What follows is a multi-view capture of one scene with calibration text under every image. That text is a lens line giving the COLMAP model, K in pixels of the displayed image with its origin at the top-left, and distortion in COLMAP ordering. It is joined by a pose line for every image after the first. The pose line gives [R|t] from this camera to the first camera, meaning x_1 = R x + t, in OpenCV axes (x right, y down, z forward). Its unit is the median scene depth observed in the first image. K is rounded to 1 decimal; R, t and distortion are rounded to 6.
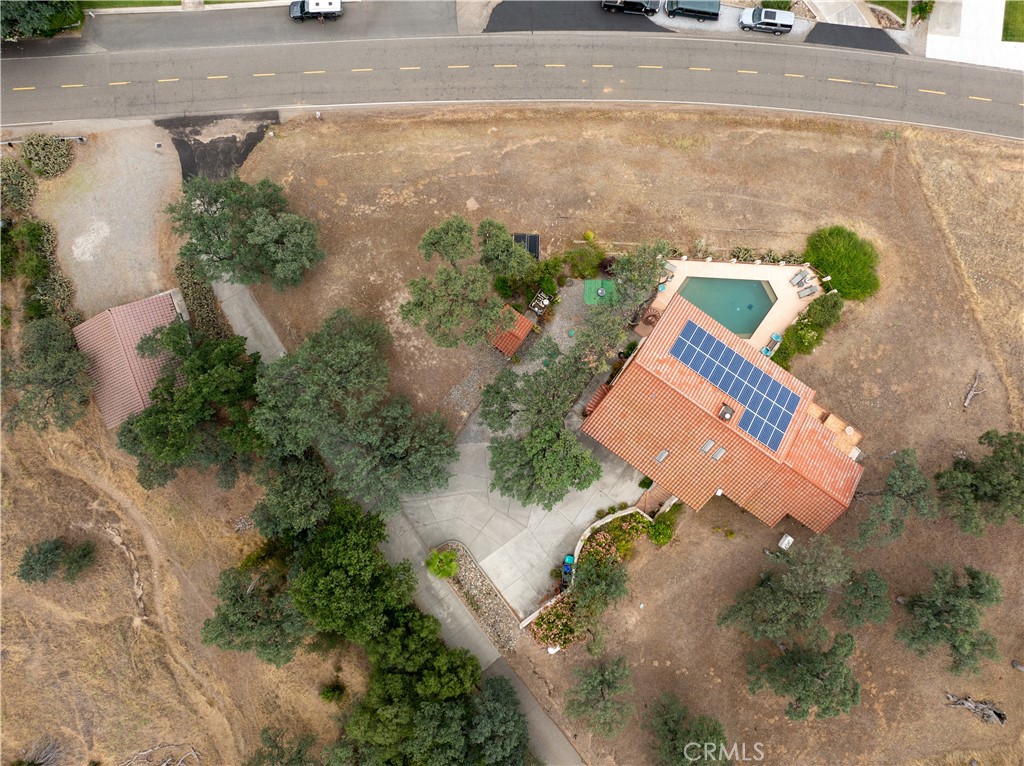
lens RADIAL K [[717.6, 0, 512.0], [0, 717.6, 383.0], [0, 0, 1]] dist [-0.049931, 0.023344]
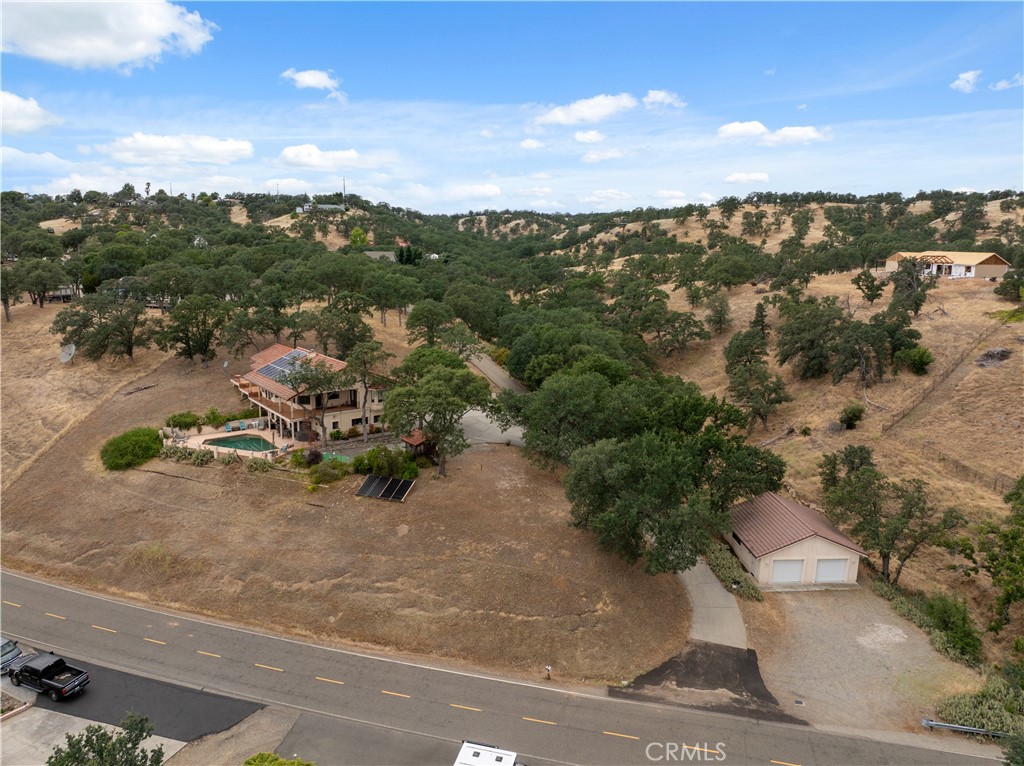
lens RADIAL K [[717.6, 0, 512.0], [0, 717.6, 383.0], [0, 0, 1]] dist [-0.049931, 0.023344]
pose [[-0.956245, -0.082431, 0.280715, -0.441545], [0.291727, -0.195990, 0.936207, -1.053978], [-0.022155, 0.977135, 0.211462, 0.631686]]
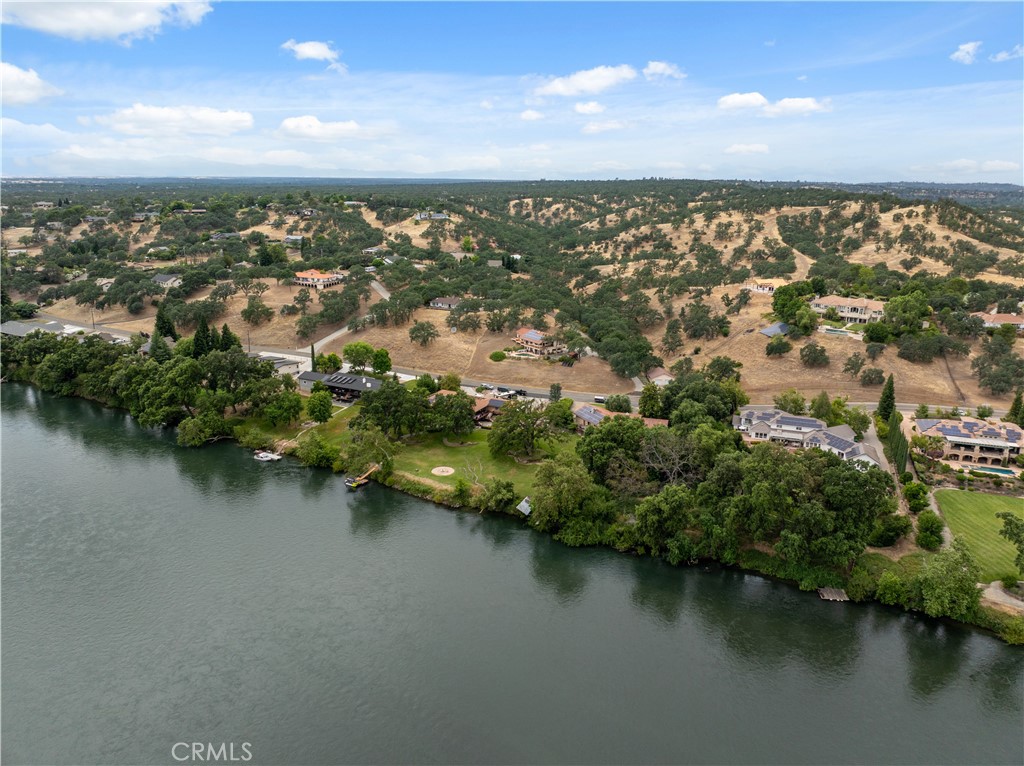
lens RADIAL K [[717.6, 0, 512.0], [0, 717.6, 383.0], [0, 0, 1]] dist [-0.049931, 0.023344]
pose [[-0.946779, -0.107058, 0.303558, -1.026749], [0.321383, -0.261861, 0.910023, -4.345729], [-0.017935, 0.959149, 0.282331, -0.135493]]
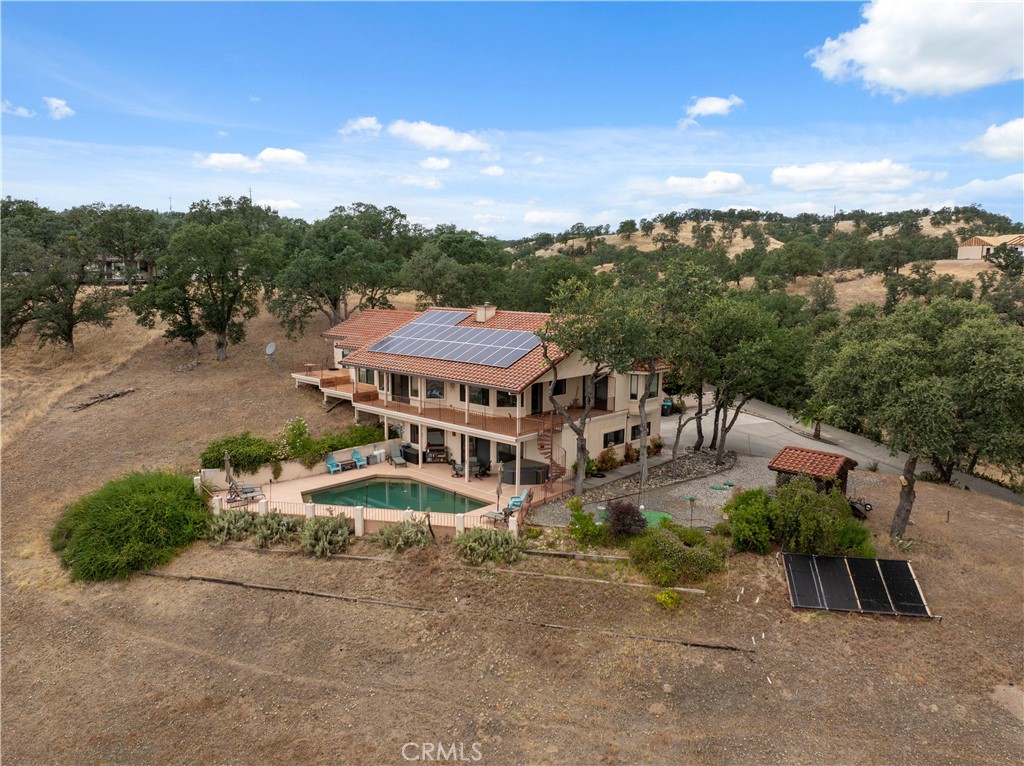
lens RADIAL K [[717.6, 0, 512.0], [0, 717.6, 383.0], [0, 0, 1]] dist [-0.049931, 0.023344]
pose [[-0.990619, -0.039693, 0.130764, 0.147702], [0.135391, -0.155177, 0.978565, -0.598477], [-0.018551, 0.987089, 0.159096, 0.817694]]
